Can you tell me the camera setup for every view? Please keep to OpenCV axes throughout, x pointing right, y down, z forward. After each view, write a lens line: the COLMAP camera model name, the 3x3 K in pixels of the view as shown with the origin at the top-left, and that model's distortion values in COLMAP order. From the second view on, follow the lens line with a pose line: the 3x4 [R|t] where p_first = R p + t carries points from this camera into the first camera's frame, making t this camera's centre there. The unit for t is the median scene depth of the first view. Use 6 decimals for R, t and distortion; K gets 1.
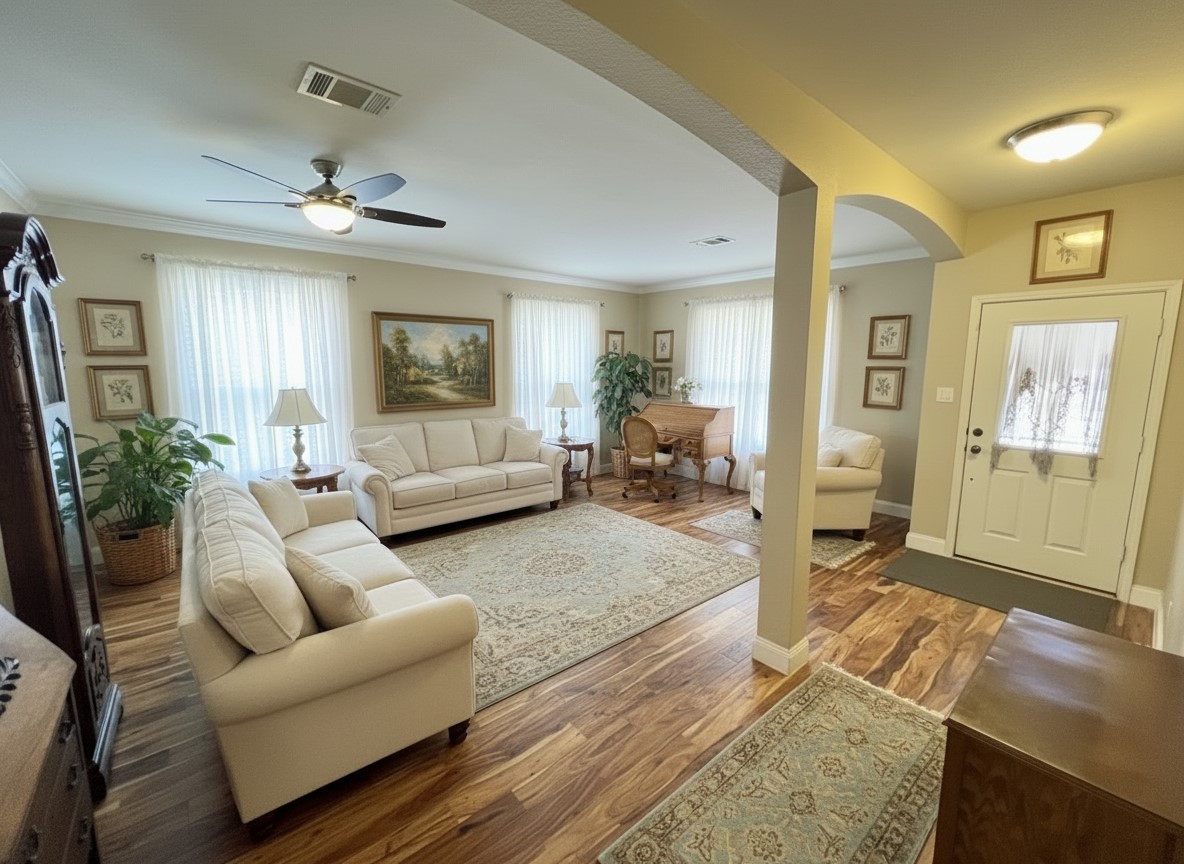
lens RADIAL K [[491.0, 0, 594.5], [0, 491.0, 429.1], [0, 0, 1]] dist [-0.002138, -0.000204]
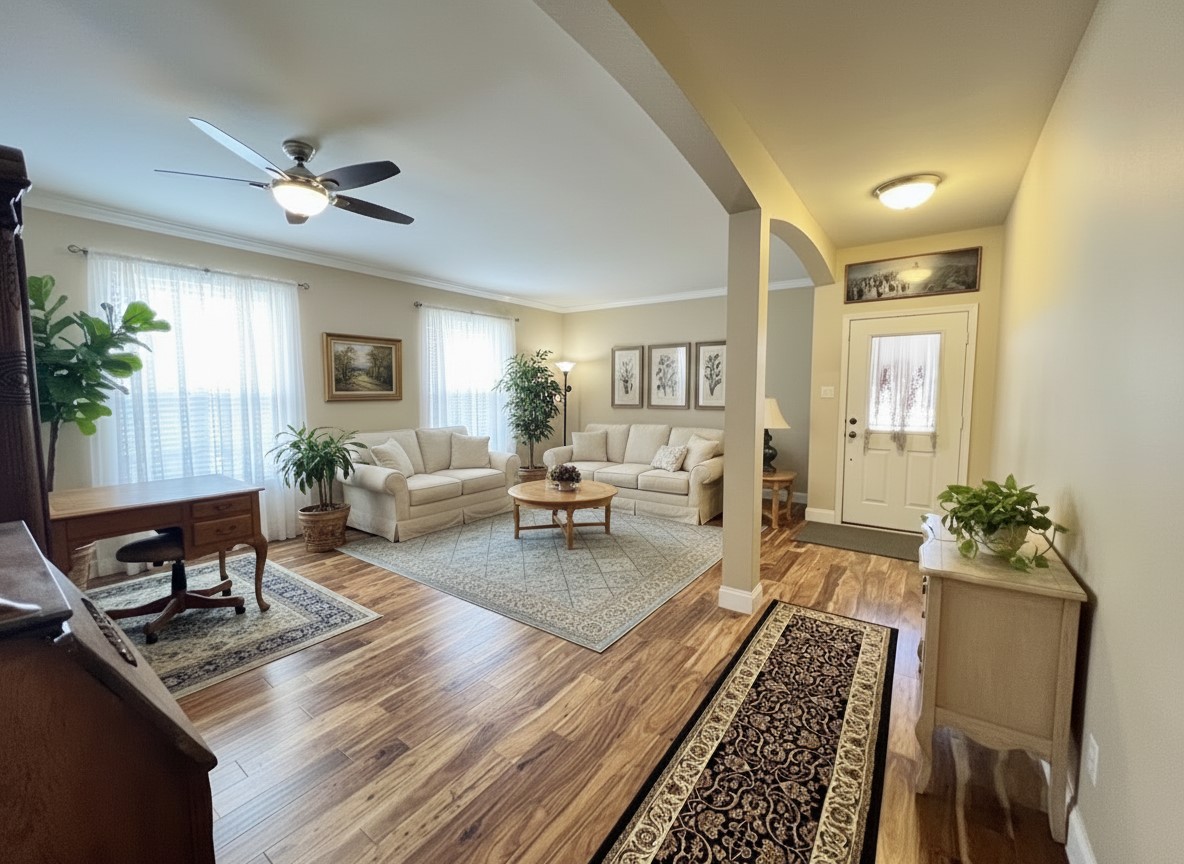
lens RADIAL K [[491.0, 0, 594.5], [0, 491.0, 429.1], [0, 0, 1]] dist [-0.002138, -0.000204]
pose [[0.968106, -0.018860, 0.249830, -0.222065], [0.035063, 0.997548, -0.060566, 0.103231], [-0.248075, 0.067394, 0.966394, -0.060924]]
